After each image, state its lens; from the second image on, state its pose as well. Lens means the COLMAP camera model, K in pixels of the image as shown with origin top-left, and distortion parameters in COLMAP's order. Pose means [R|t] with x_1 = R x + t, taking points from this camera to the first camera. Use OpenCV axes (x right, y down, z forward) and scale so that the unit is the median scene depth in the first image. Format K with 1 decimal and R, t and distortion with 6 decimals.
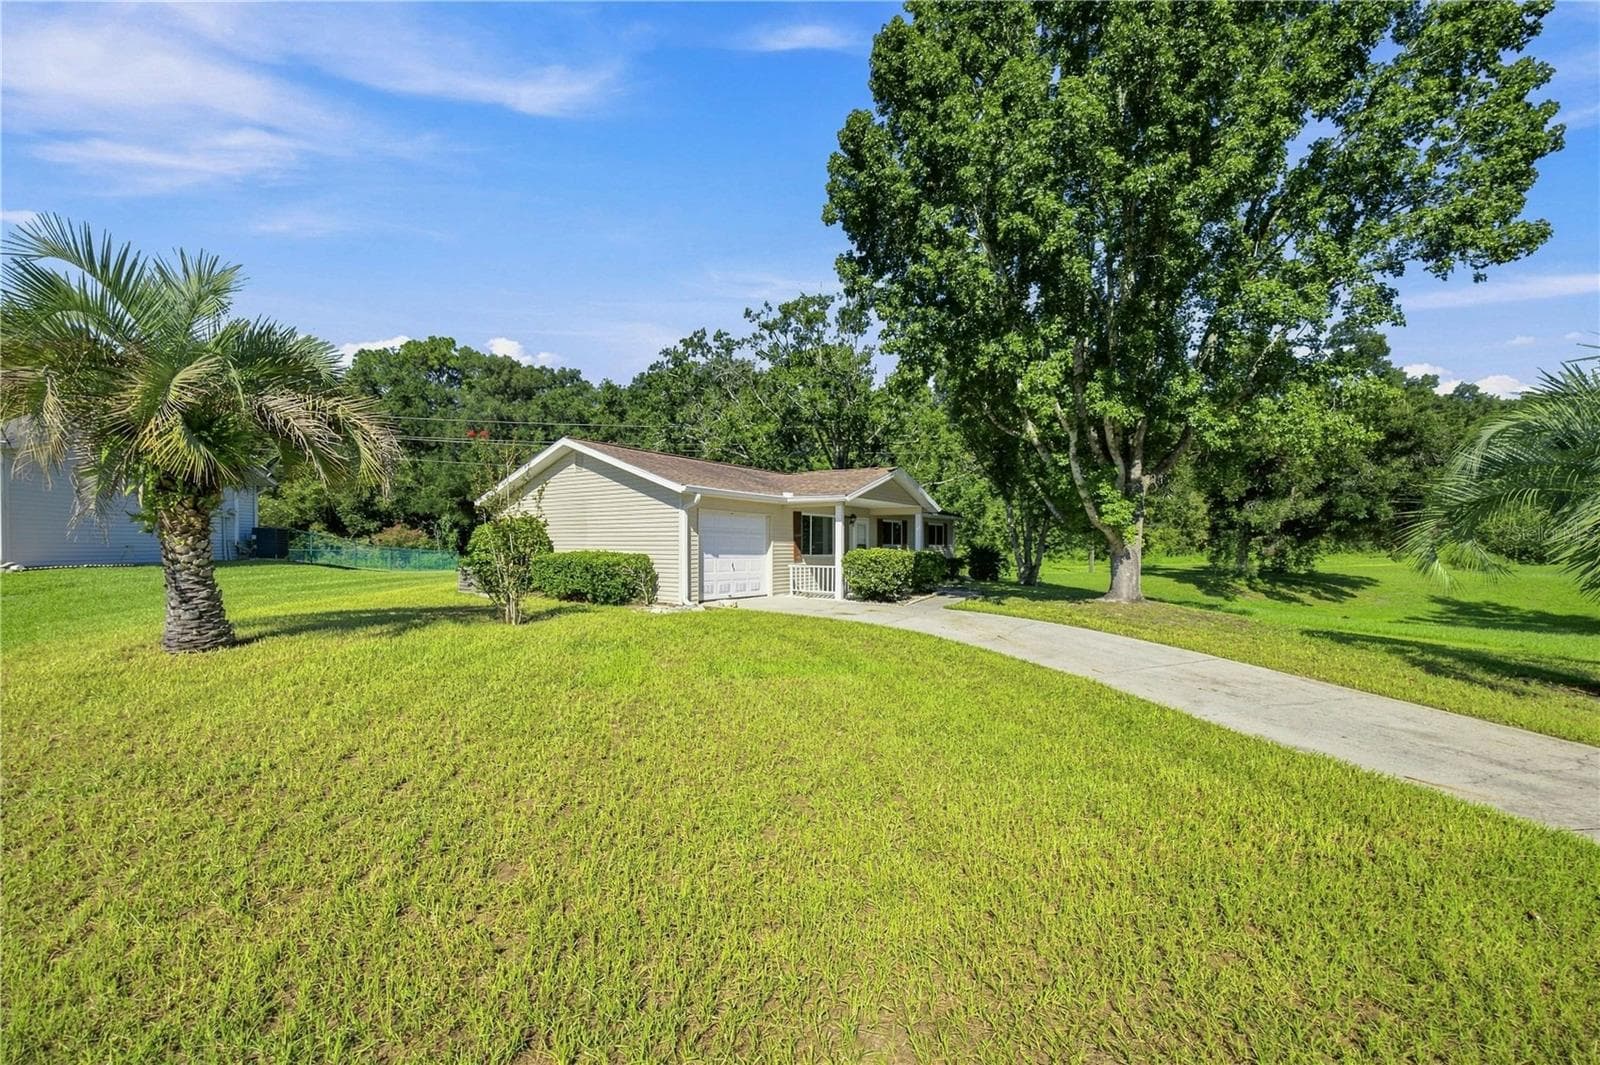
lens RADIAL K [[669.0, 0, 796.0], [0, 669.0, 555.5], [0, 0, 1]] dist [-0.001513, -0.008122]
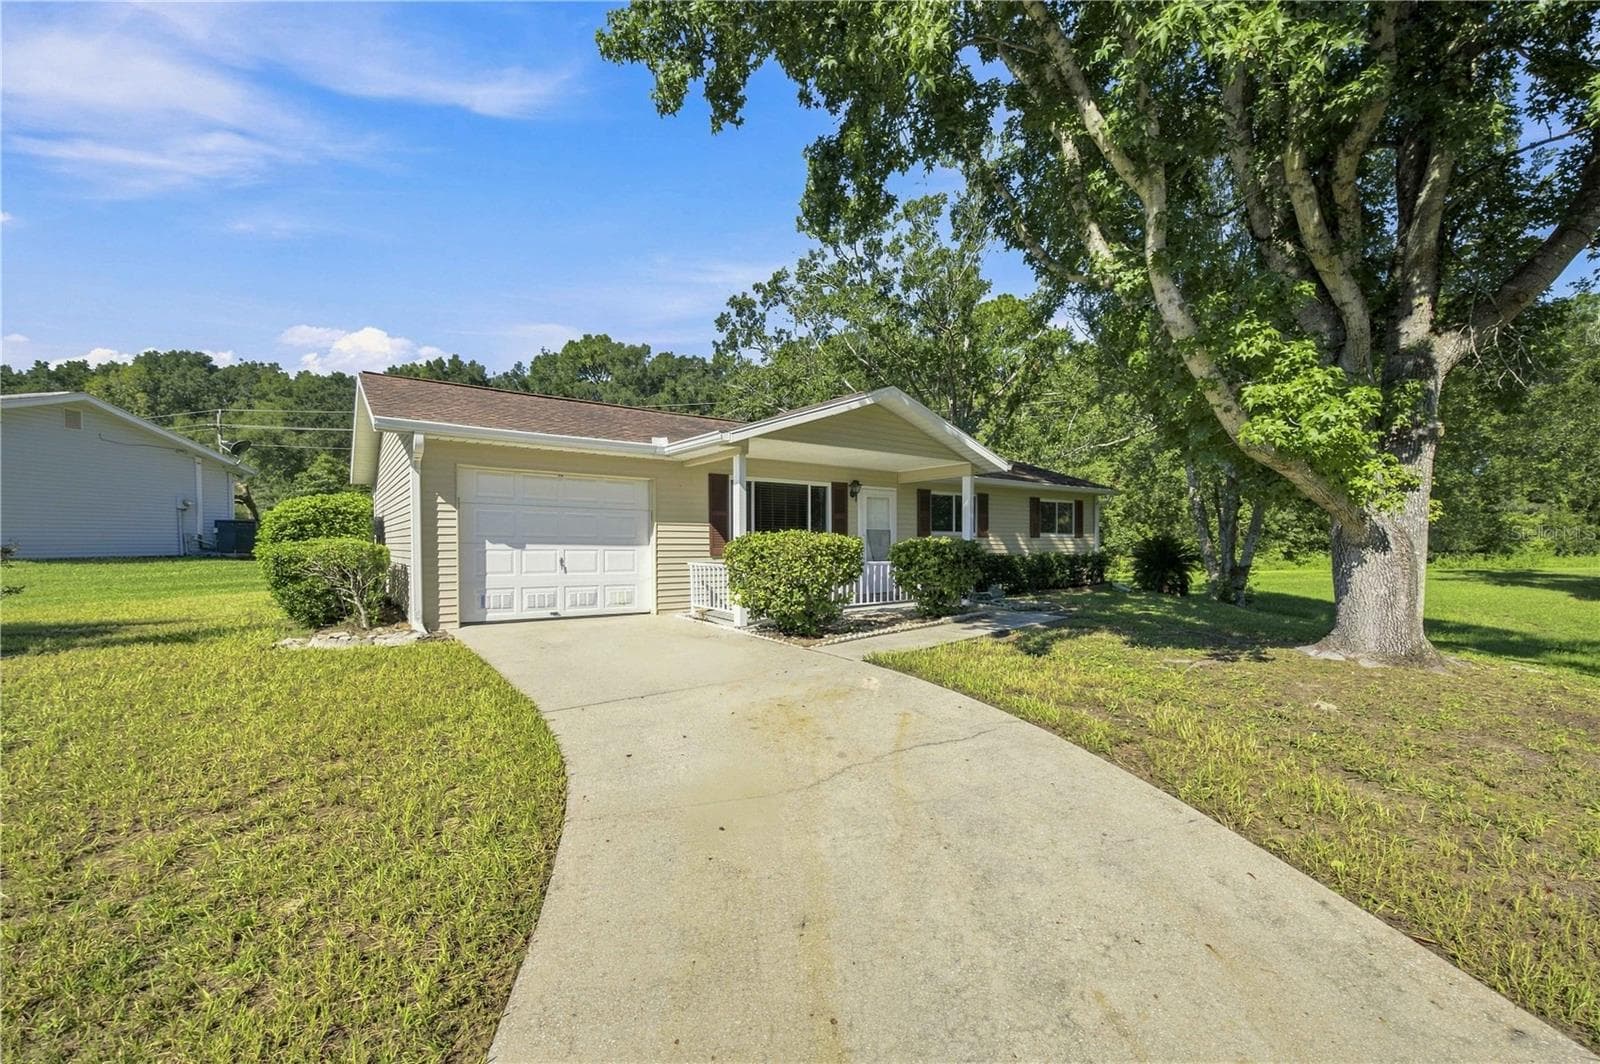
lens RADIAL K [[669.0, 0, 796.0], [0, 669.0, 555.0], [0, 0, 1]] dist [-0.001513, -0.008122]
pose [[0.936568, 0.001060, -0.350484, 0.297629], [-0.001876, 0.999996, -0.001988, 0.008485], [0.350480, 0.002519, 0.936567, 0.496792]]
